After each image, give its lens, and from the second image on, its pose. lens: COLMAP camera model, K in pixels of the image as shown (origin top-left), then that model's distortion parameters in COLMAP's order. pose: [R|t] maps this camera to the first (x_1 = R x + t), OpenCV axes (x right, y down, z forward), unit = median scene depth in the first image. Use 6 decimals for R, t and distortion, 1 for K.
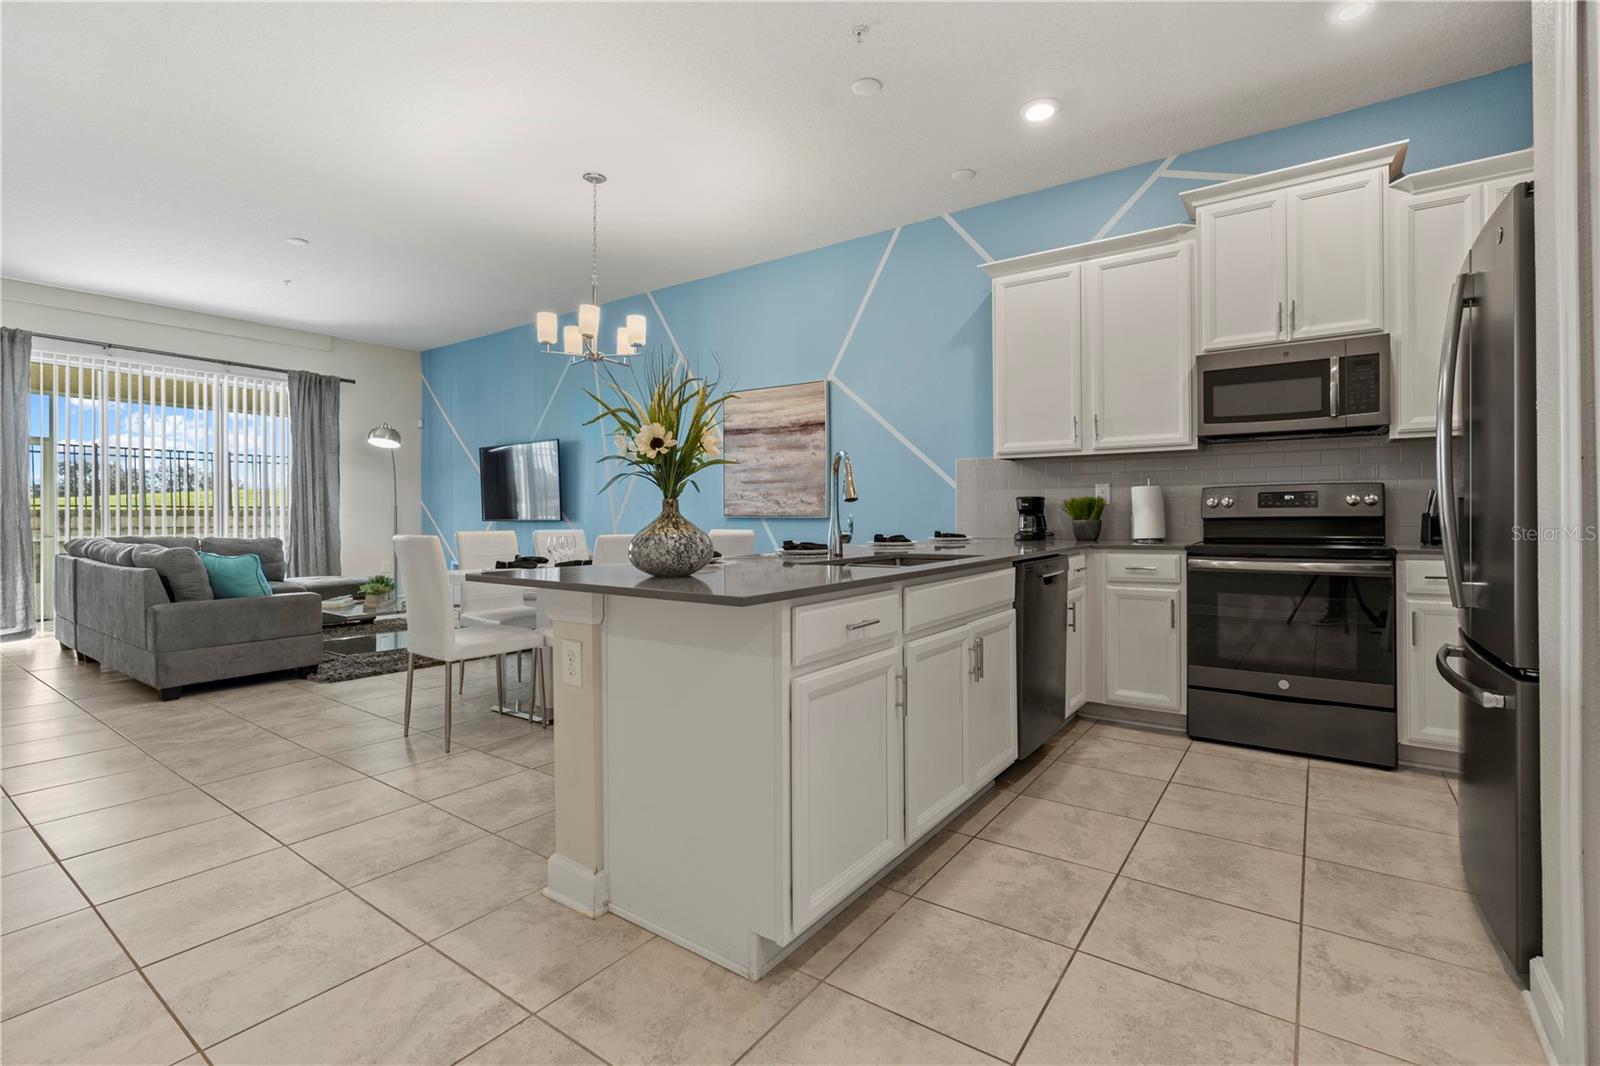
lens RADIAL K [[723.5, 0, 805.0], [0, 723.5, 511.8], [0, 0, 1]] dist [-0.015531, 0.007333]
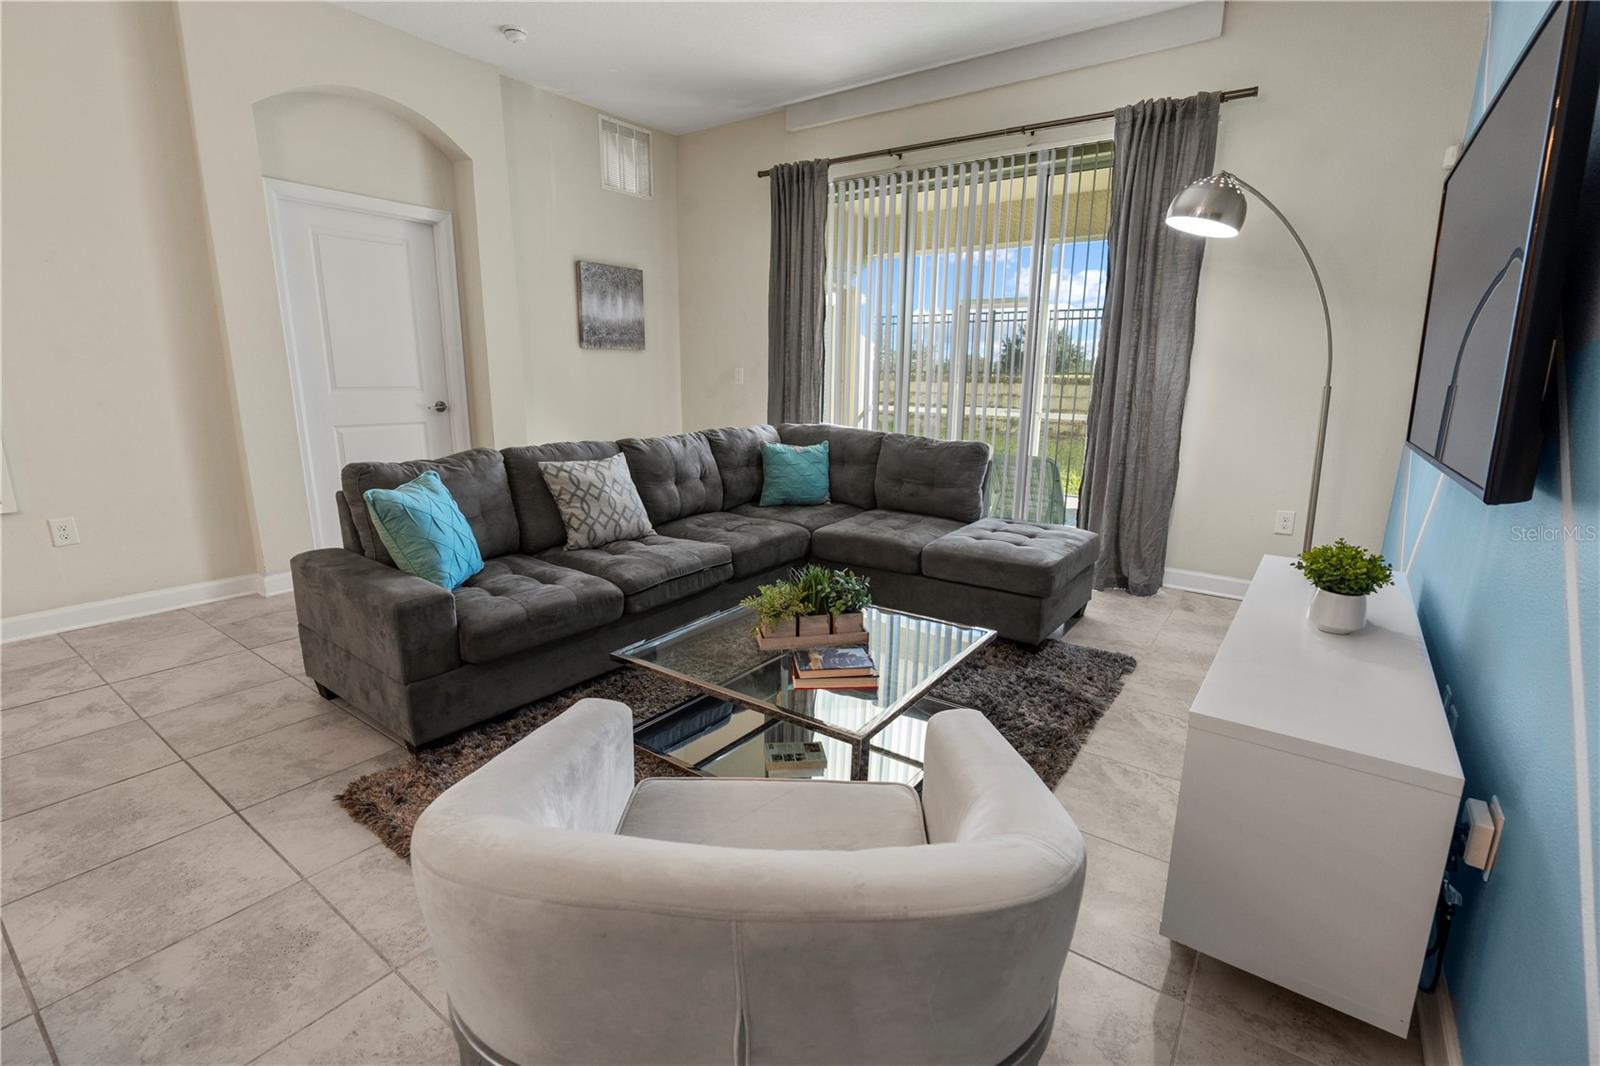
lens RADIAL K [[708.9, 0, 815.4], [0, 708.9, 532.5], [0, 0, 1]] dist [-0.017335, 0.000296]
pose [[0.004218, 0.220268, -0.975430, -0.296491], [-0.009221, 0.975406, 0.220223, -0.021891], [0.999949, 0.008066, 0.006146, 1.389344]]
